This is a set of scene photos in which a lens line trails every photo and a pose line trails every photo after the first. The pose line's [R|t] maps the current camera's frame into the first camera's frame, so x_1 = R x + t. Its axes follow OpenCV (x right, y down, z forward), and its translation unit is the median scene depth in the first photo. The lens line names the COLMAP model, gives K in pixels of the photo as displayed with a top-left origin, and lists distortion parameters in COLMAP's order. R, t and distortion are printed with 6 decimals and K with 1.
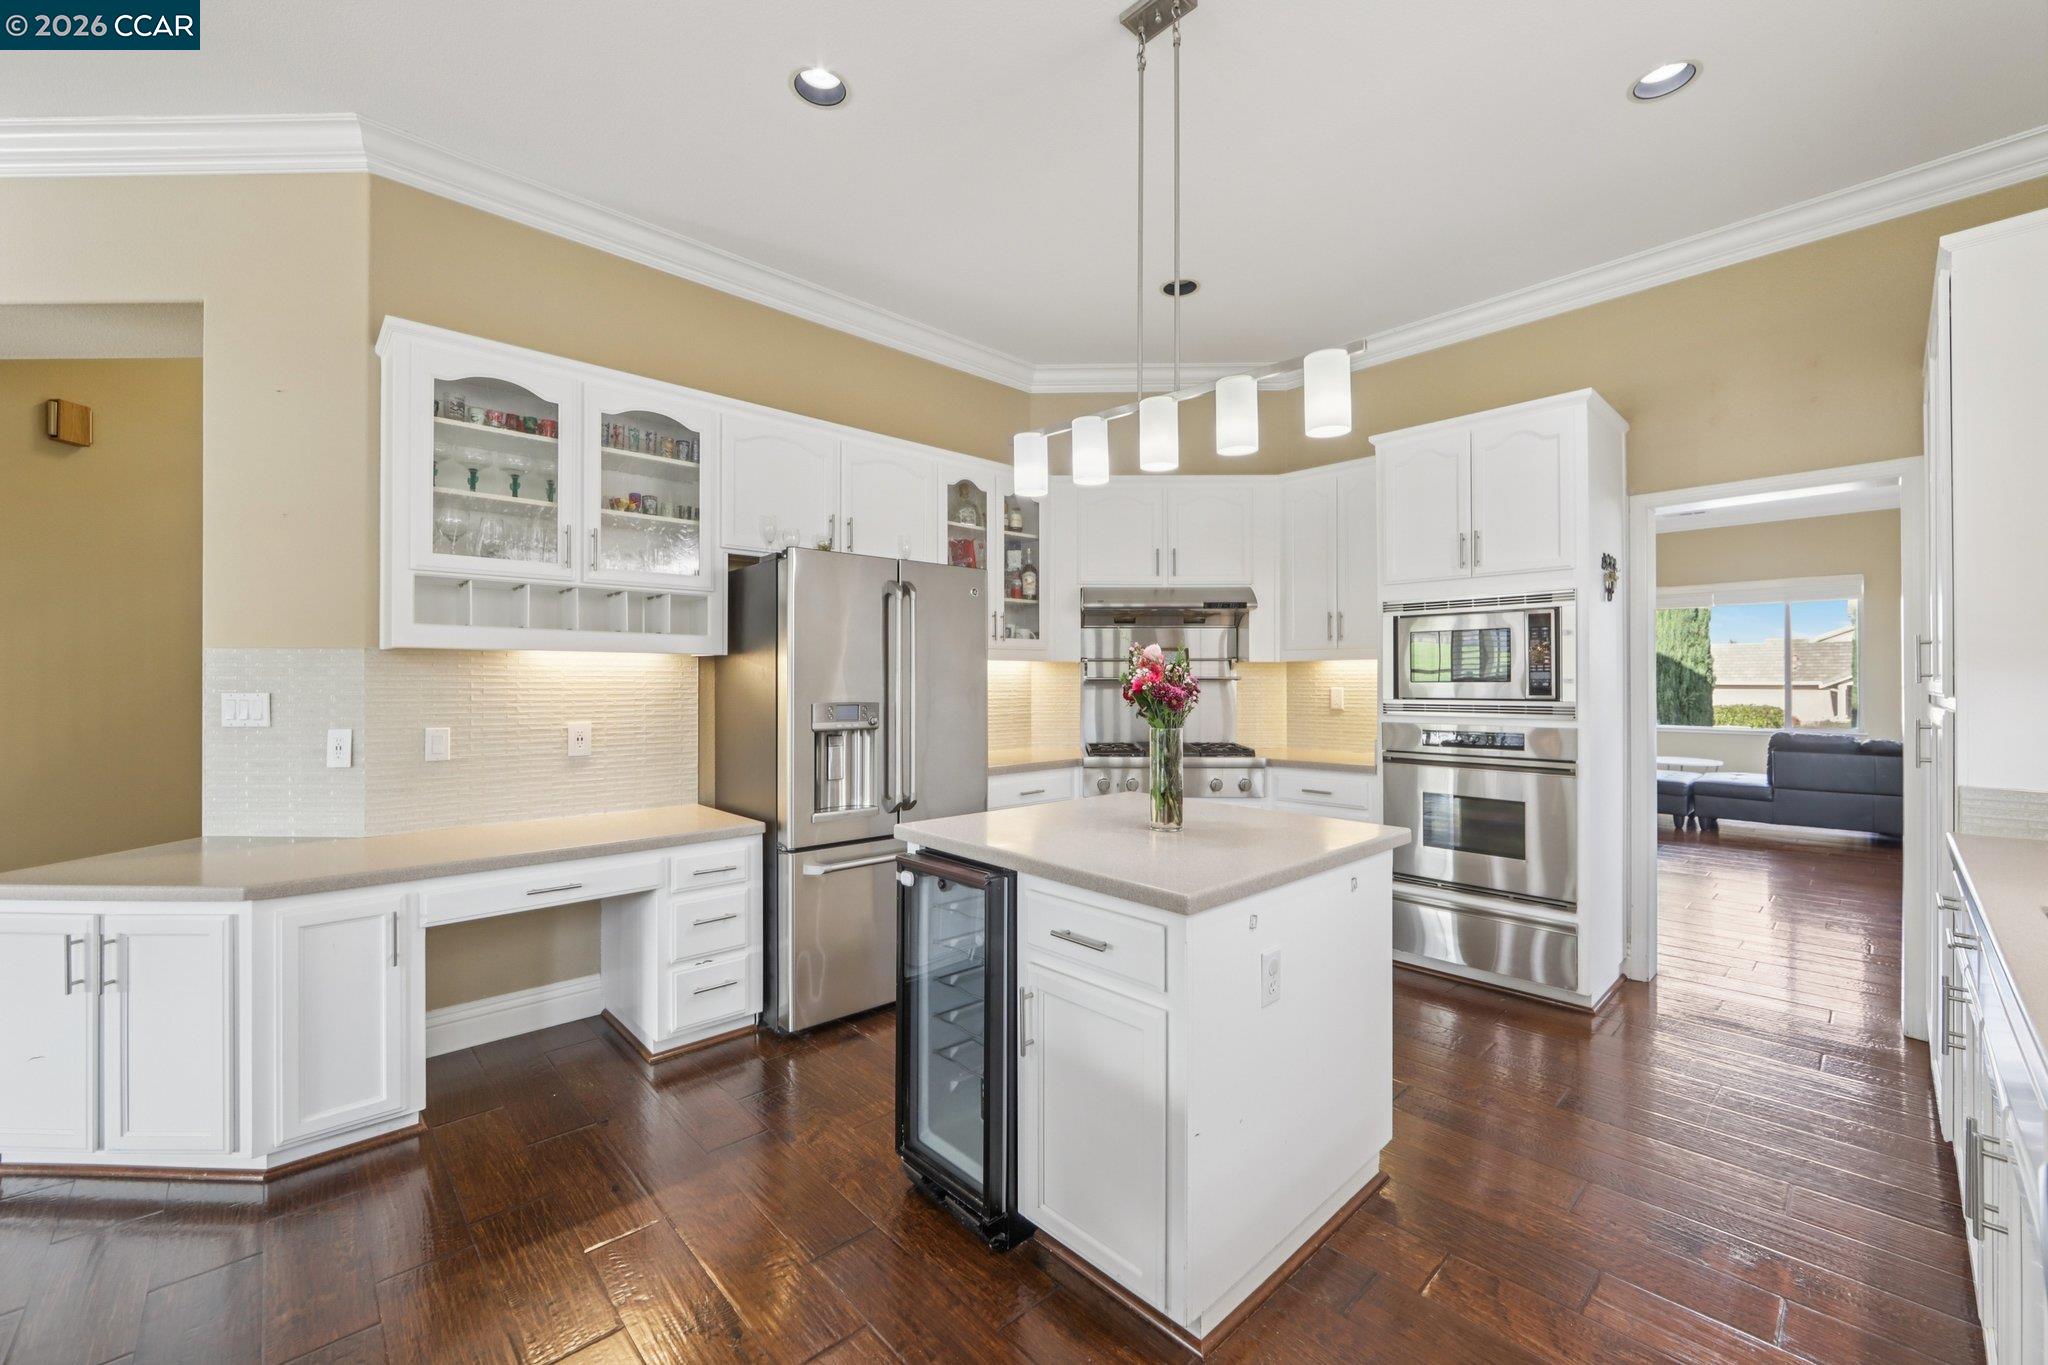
lens RADIAL K [[816.6, 0, 1042.9], [0, 816.6, 678.1], [0, 0, 1]] dist [-0.006754, 0.001389]
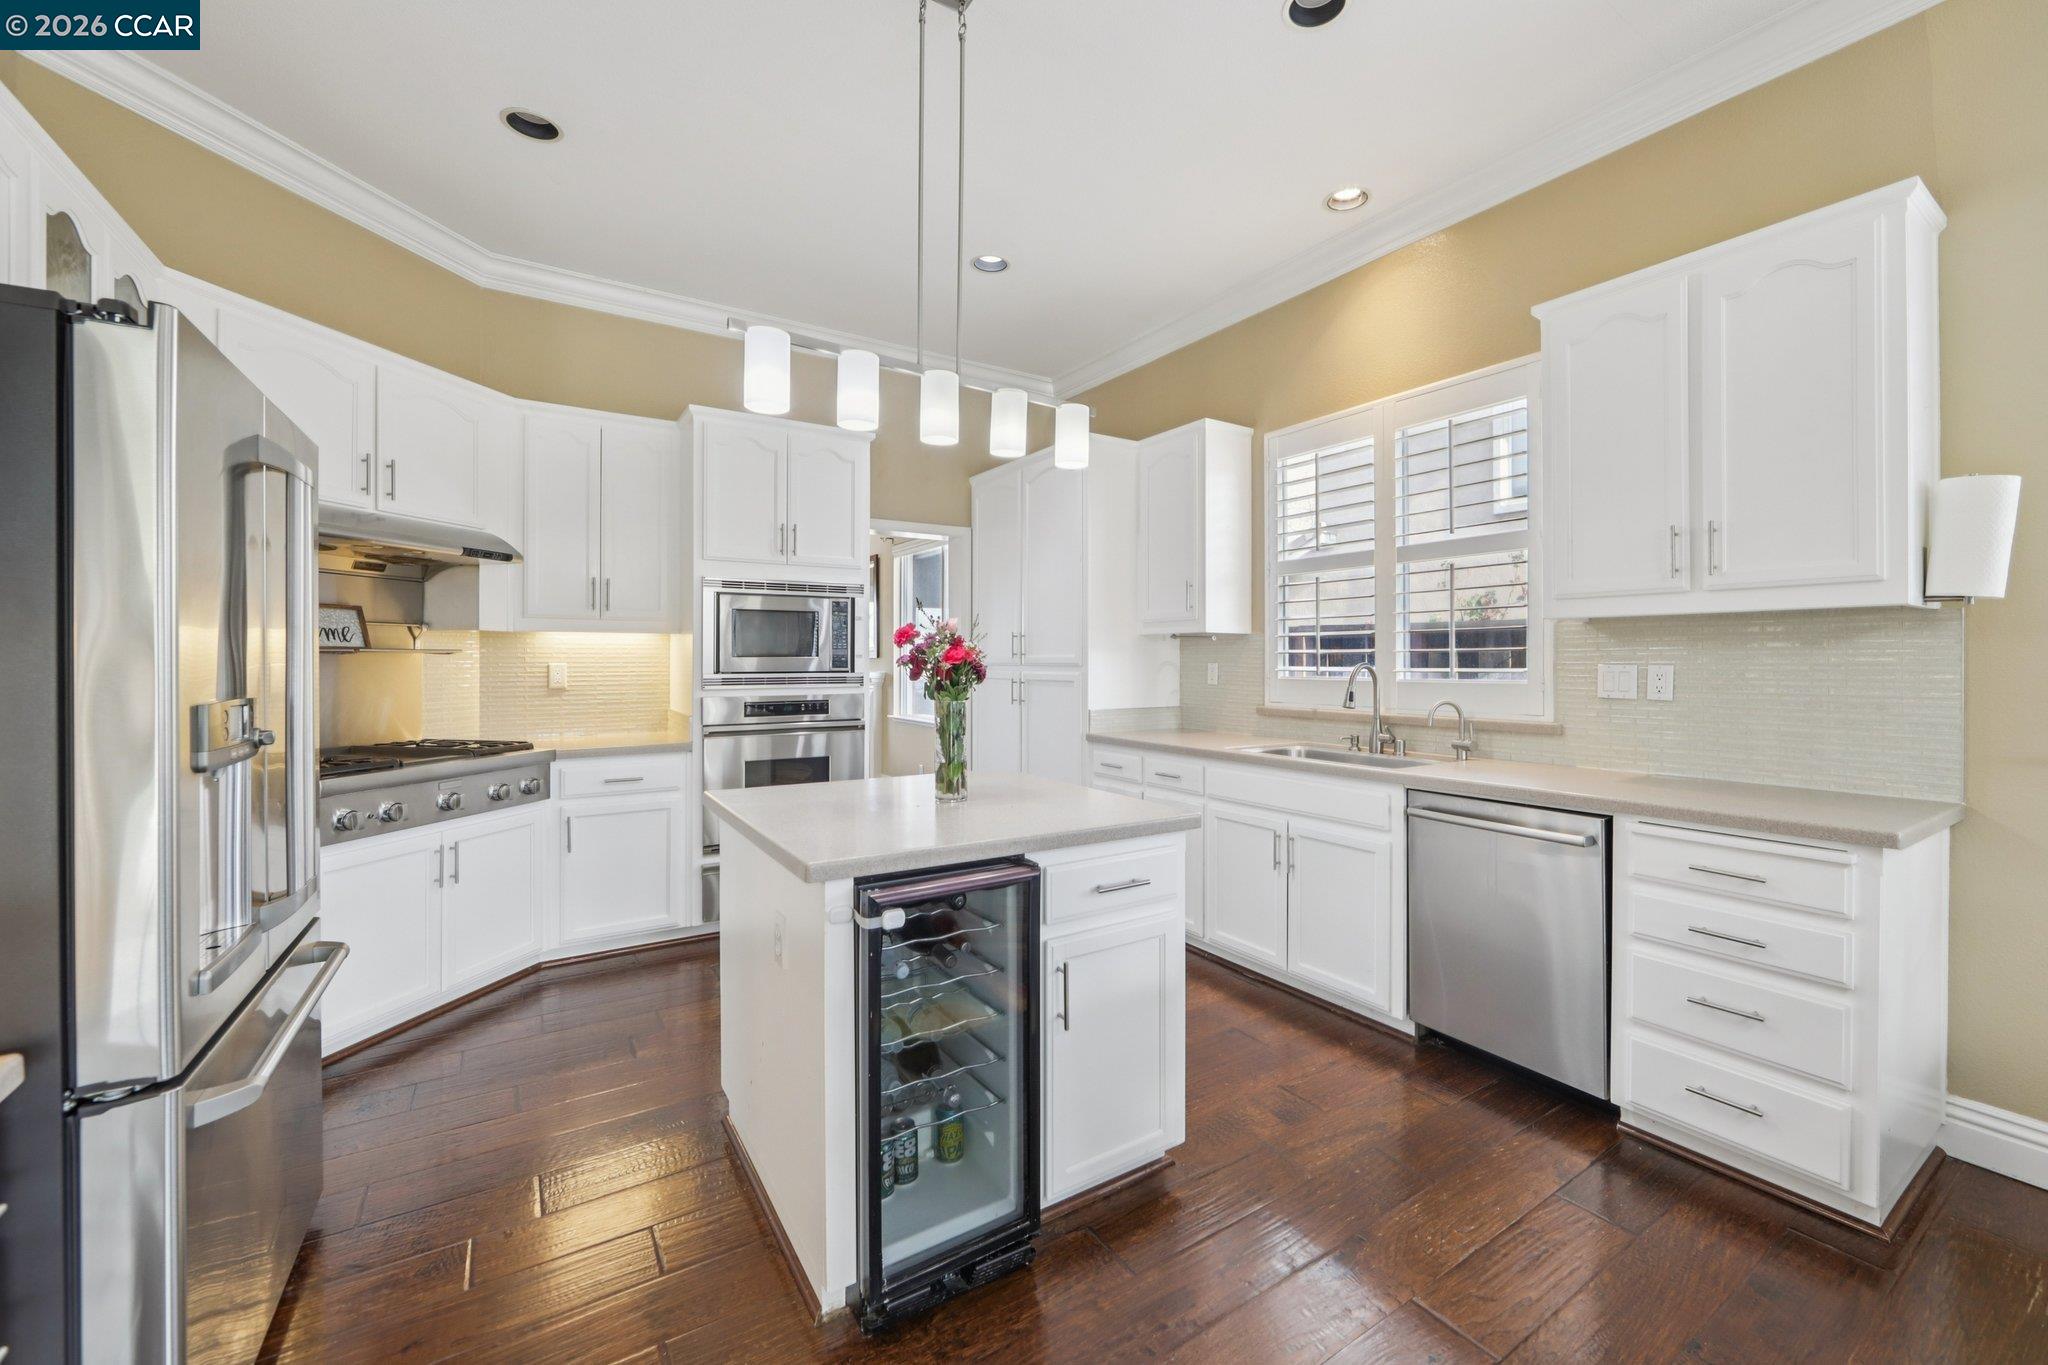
lens RADIAL K [[816.6, 0, 1032.5], [0, 816.6, 663.0], [0, 0, 1]] dist [-0.006754, 0.001389]
pose [[0.182822, -0.005332, 0.983132, -0.530520], [-0.006162, 0.999959, 0.006569, 0.003810], [-0.983127, -0.007259, 0.182782, 0.459846]]
